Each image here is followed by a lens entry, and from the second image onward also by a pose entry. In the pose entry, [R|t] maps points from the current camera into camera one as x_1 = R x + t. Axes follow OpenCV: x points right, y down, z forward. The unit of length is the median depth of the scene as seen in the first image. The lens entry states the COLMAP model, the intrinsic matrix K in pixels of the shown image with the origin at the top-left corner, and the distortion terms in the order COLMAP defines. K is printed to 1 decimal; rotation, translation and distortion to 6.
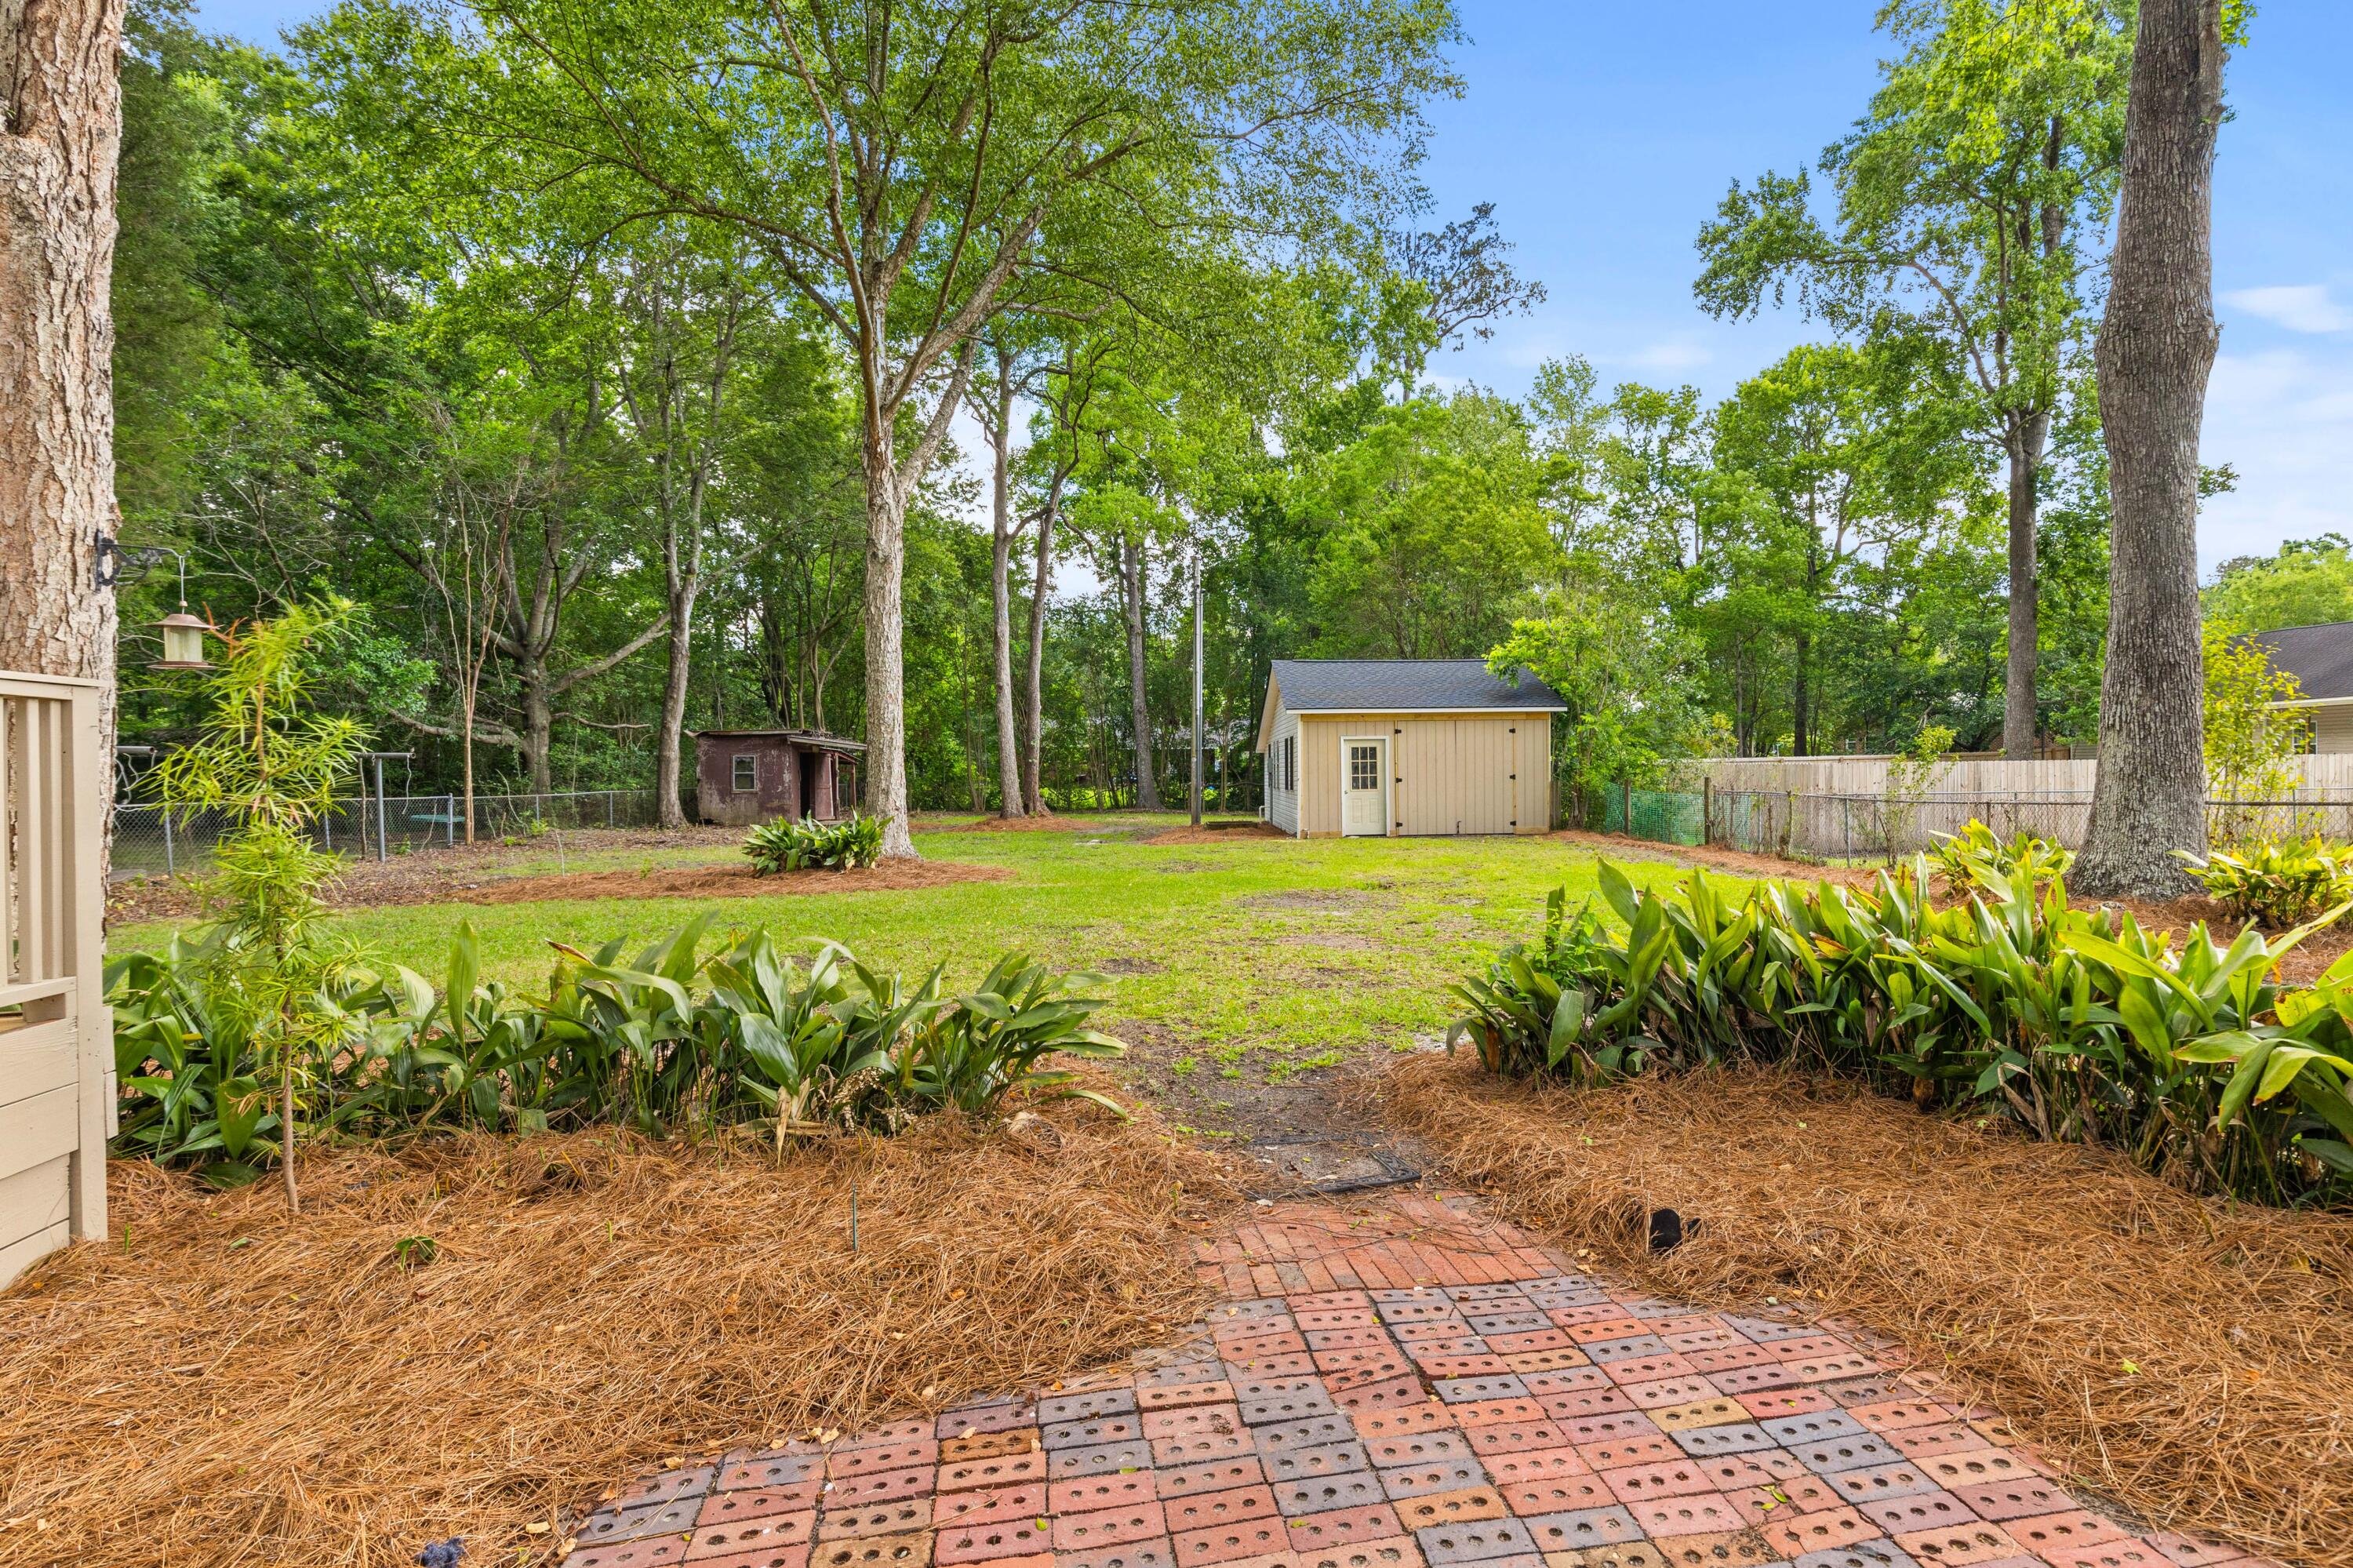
lens RADIAL K [[1234.1, 0, 1197.3], [0, 1234.1, 793.1], [0, 0, 1]] dist [-0.000224, -0.000483]
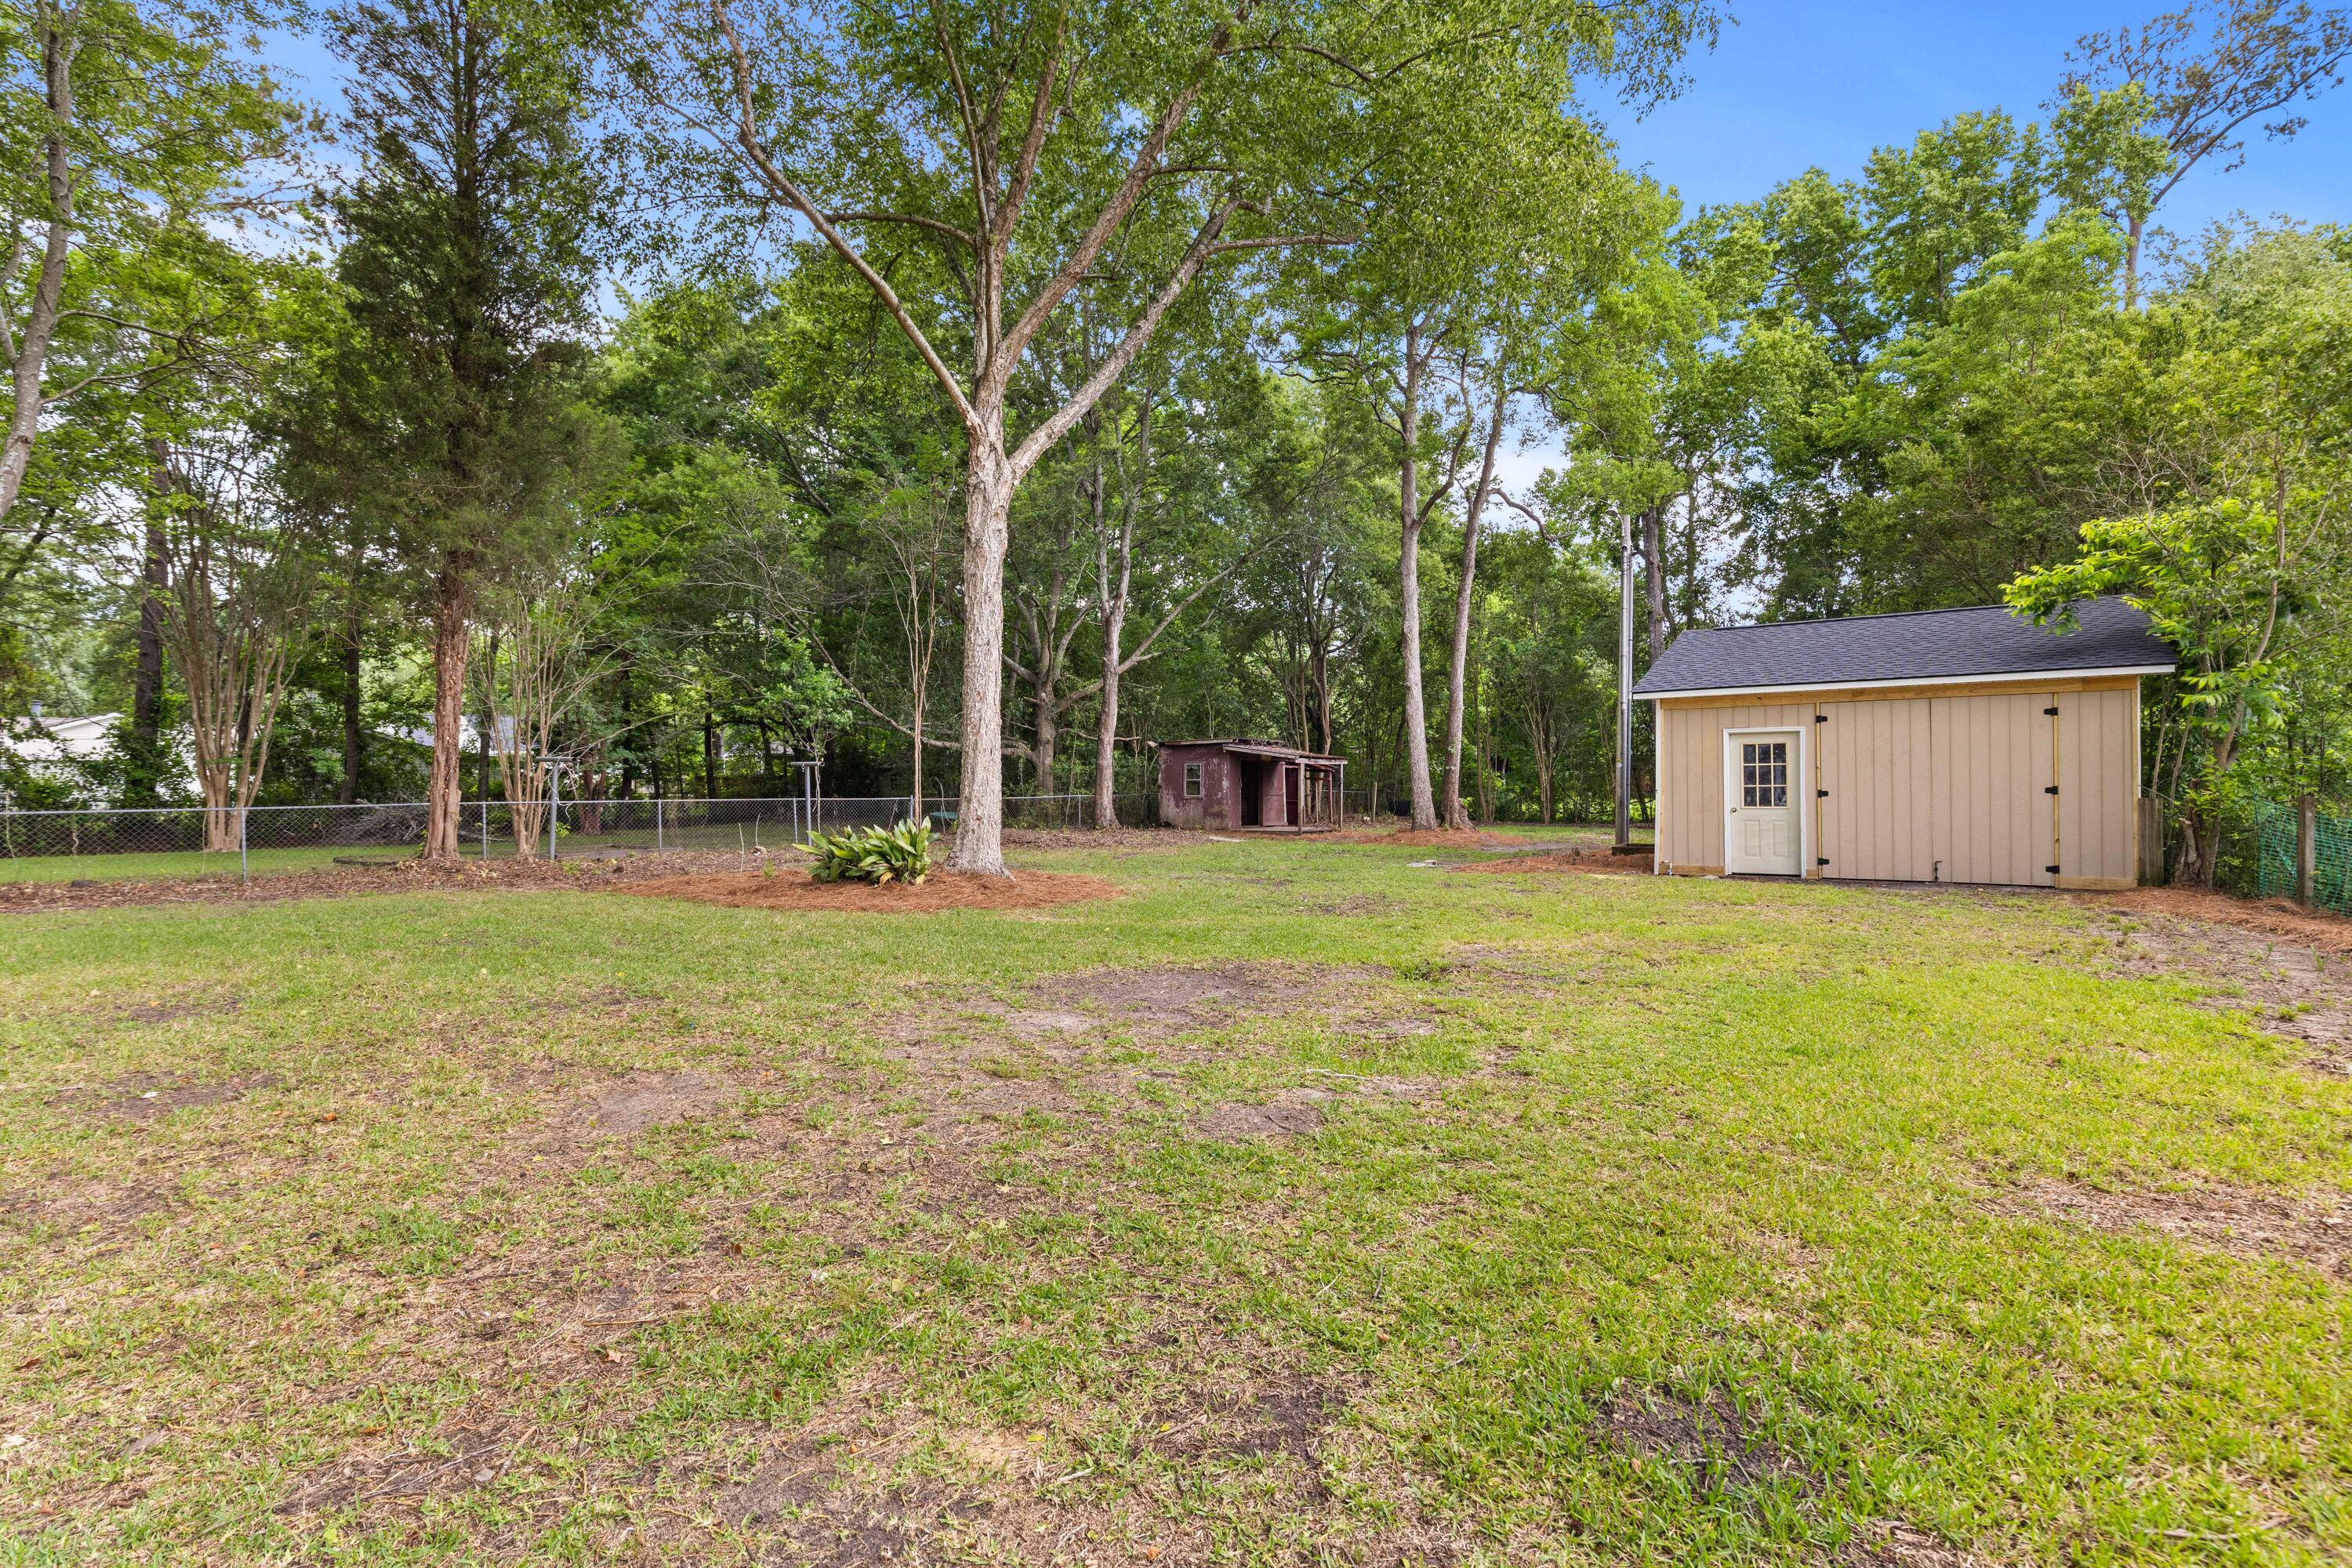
lens RADIAL K [[1056.4, 0, 1159.0], [0, 1056.4, 780.8], [0, 0, 1]] dist [0.003747, 0.000720]
pose [[0.776124, 0.003828, -0.630569, 0.242829], [-0.015513, 0.999795, -0.013024, -0.004515], [0.630390, 0.019891, 0.776024, 0.344090]]
